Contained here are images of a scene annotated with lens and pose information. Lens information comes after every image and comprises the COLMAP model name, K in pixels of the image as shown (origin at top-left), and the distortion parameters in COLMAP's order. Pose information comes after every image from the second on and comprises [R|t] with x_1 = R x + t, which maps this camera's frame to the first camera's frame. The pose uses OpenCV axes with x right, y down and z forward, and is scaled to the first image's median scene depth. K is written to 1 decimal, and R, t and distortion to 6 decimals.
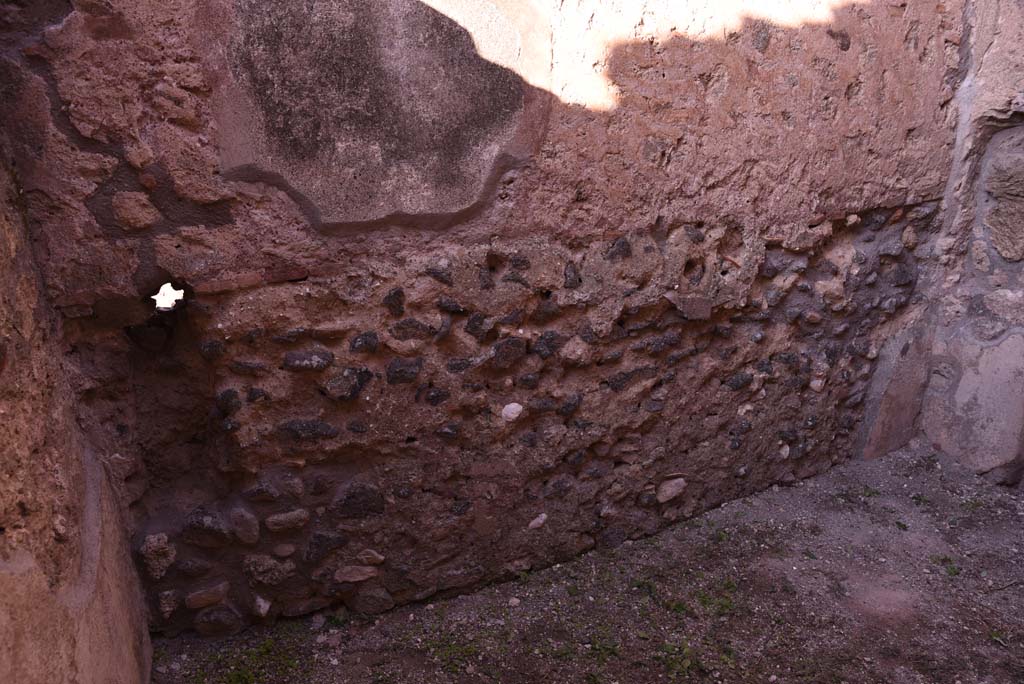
lens RADIAL K [[693.2, 0, 514.1], [0, 693.2, 357.6], [0, 0, 1]] dist [-0.131886, 0.087659]
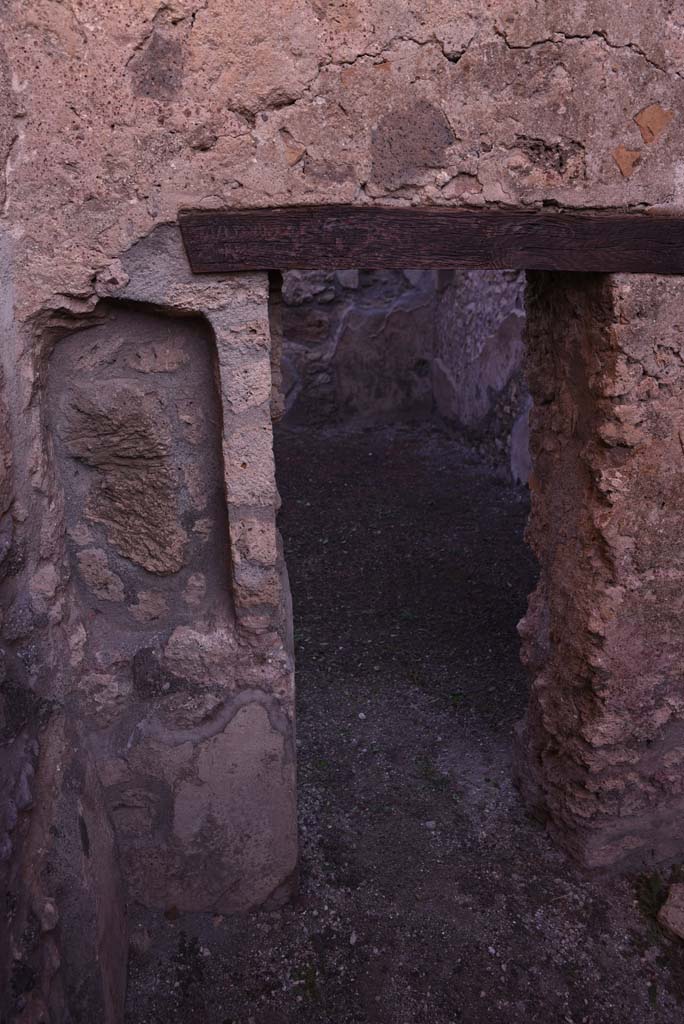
lens RADIAL K [[695.3, 0, 338.1], [0, 695.3, 513.4], [0, 0, 1]] dist [-0.136645, 0.094709]
pose [[0.250763, -0.317960, 0.914341, 0.362310], [0.311133, 0.920878, 0.234903, -0.331604], [-0.916687, 0.225577, 0.329850, 0.818988]]
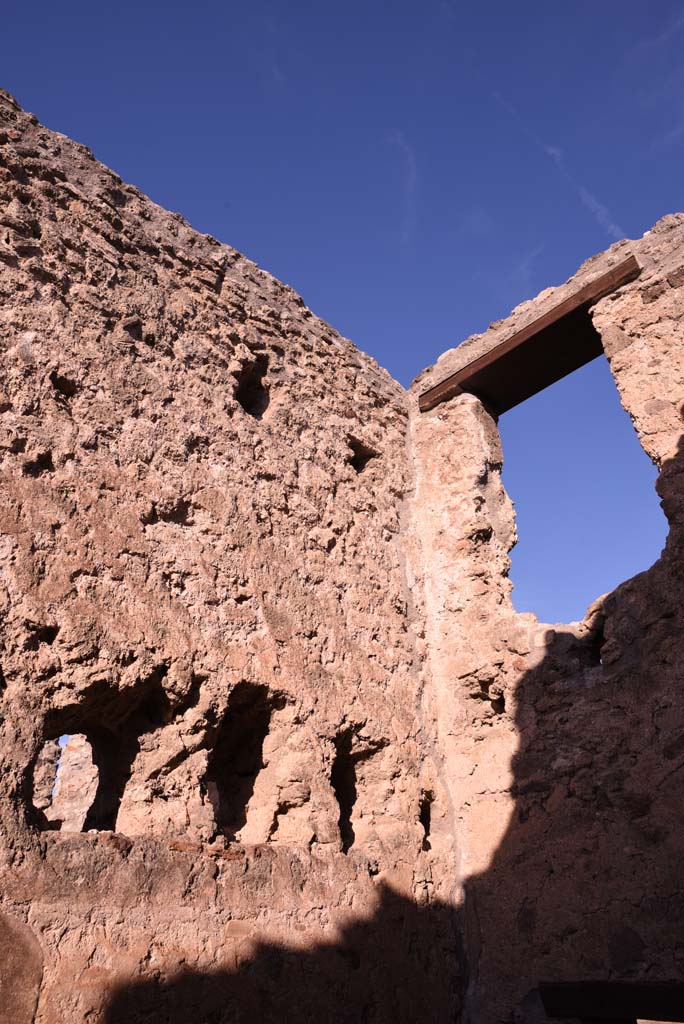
lens RADIAL K [[695.3, 0, 338.9], [0, 695.3, 510.0], [0, 0, 1]] dist [-0.136645, 0.094709]
pose [[0.921352, 0.219193, 0.321038, 0.002662], [0.122419, 0.620235, -0.774804, -0.123335], [-0.368951, 0.753168, 0.544622, -0.056967]]
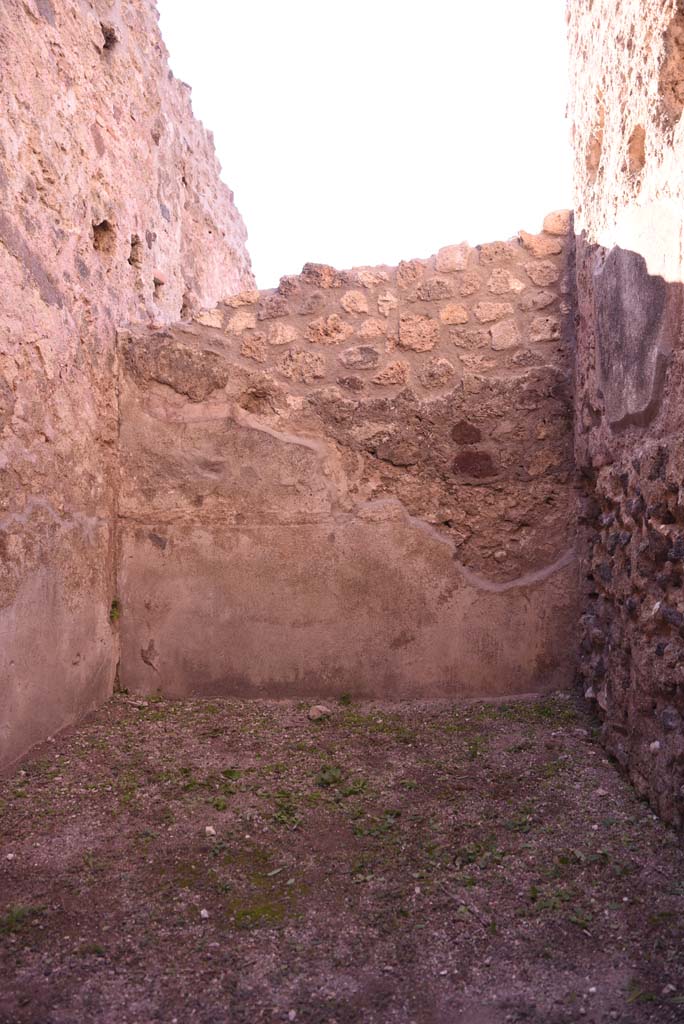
lens RADIAL K [[695.3, 0, 335.0], [0, 695.3, 514.0], [0, 0, 1]] dist [-0.136645, 0.094709]
pose [[-0.492280, 0.045010, -0.869272, 1.009130], [-0.254729, 0.947492, 0.193317, -0.113748], [0.832330, 0.316595, -0.454966, 0.975211]]
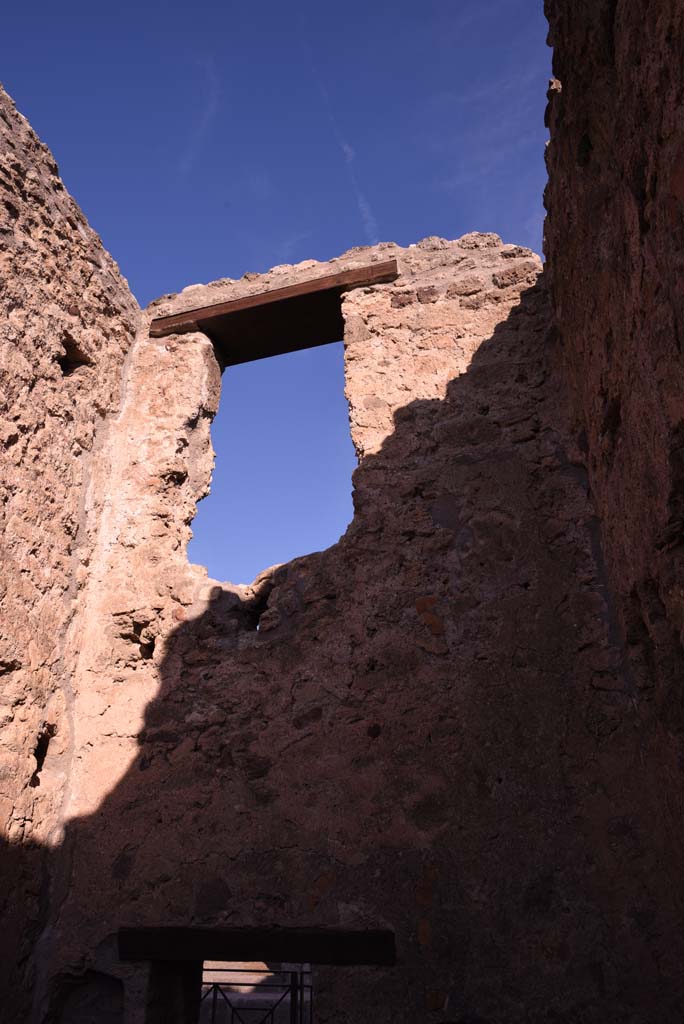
lens RADIAL K [[695.3, 0, 337.8], [0, 695.3, 509.9], [0, 0, 1]] dist [-0.136645, 0.094709]
pose [[0.612064, 0.403899, 0.679885, 0.037483], [0.251896, 0.715379, -0.651753, -0.138616], [-0.749617, 0.570175, 0.336117, -0.011650]]
